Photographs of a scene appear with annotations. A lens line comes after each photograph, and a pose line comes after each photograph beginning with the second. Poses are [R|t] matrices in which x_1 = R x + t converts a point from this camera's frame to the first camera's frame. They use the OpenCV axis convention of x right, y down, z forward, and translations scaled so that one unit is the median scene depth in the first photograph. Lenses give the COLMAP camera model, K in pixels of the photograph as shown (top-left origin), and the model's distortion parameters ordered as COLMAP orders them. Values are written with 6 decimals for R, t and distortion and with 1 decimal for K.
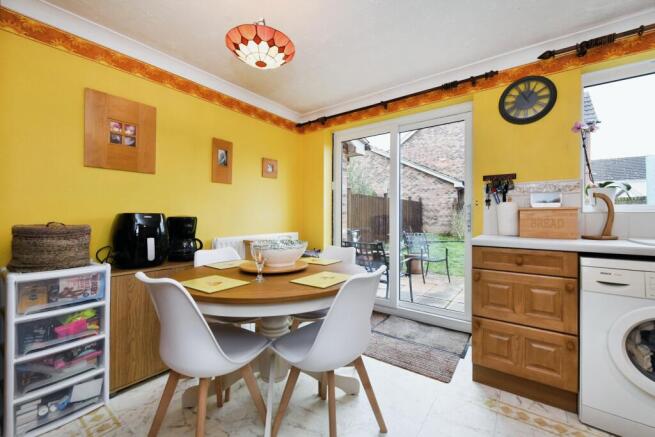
lens RADIAL K [[267.1, 0, 327.5], [0, 267.1, 218.5], [0, 0, 1]] dist [-0.000697, -0.000228]
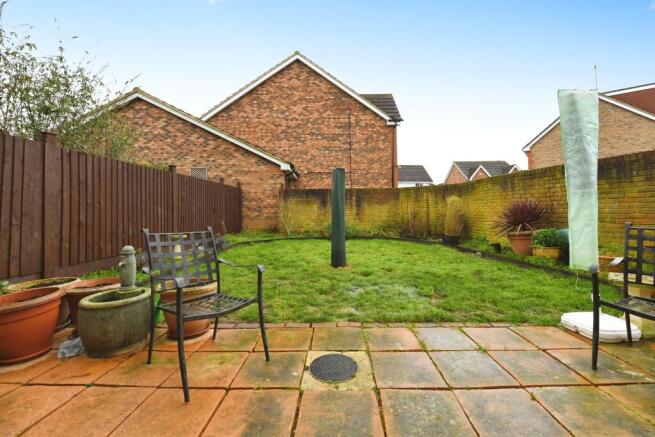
lens RADIAL K [[271.9, 0, 328.9], [0, 271.9, 204.0], [0, 0, 1]] dist [0.009219, 0.000021]
pose [[0.818529, 0.000497, 0.574465, 0.125923], [0.020284, 0.999351, -0.029766, 0.010712], [-0.574107, 0.036016, 0.817988, 0.256738]]
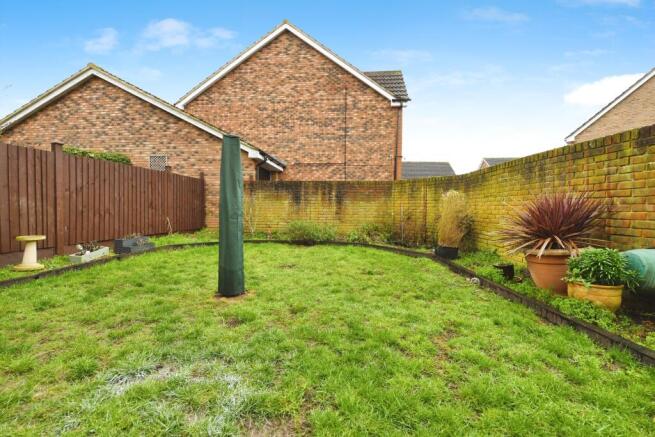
lens RADIAL K [[267.1, 0, 327.5], [0, 267.1, 218.5], [0, 0, 1]] dist [-0.000697, -0.000228]
pose [[0.873337, -0.014255, 0.486908, 0.317404], [-0.000562, 0.999542, 0.030271, 0.012204], [-0.487116, -0.026710, 0.872929, 0.320129]]
